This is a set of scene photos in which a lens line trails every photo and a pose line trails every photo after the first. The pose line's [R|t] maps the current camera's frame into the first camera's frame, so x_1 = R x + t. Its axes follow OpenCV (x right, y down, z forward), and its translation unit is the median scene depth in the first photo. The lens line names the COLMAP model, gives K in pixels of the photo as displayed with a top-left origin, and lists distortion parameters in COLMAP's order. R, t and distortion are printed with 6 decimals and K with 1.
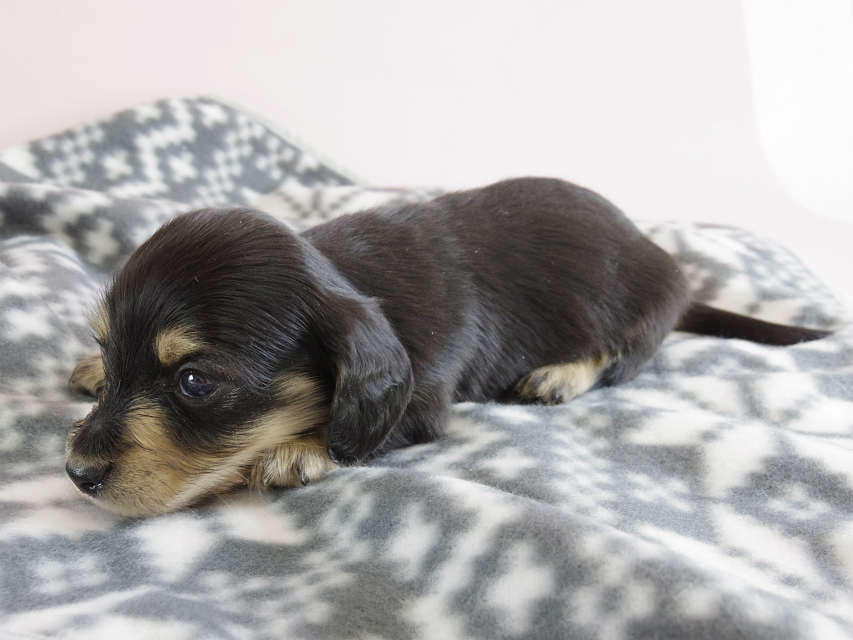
lens RADIAL K [[678.8, 0, 369.6], [0, 678.8, 319.4], [0, 0, 1]] dist [0.008972, 0.006235]
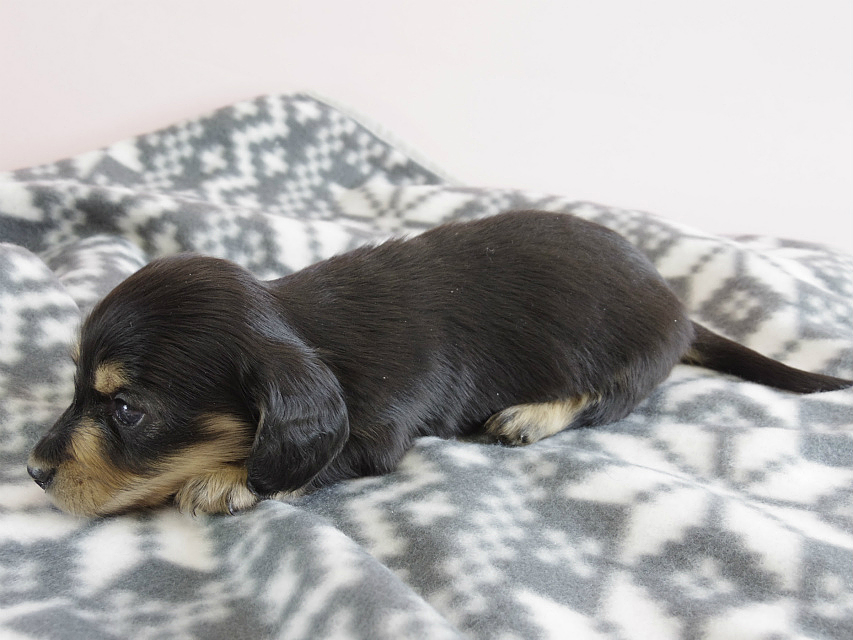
lens RADIAL K [[658.7, 0, 380.3], [0, 658.7, 324.3], [0, 0, 1]] dist [0.009008, 0.001679]
pose [[0.988819, 0.061037, -0.136055, 0.177587], [-0.056341, 0.997684, 0.038109, -0.078987], [0.138066, -0.030018, 0.989968, -0.016829]]
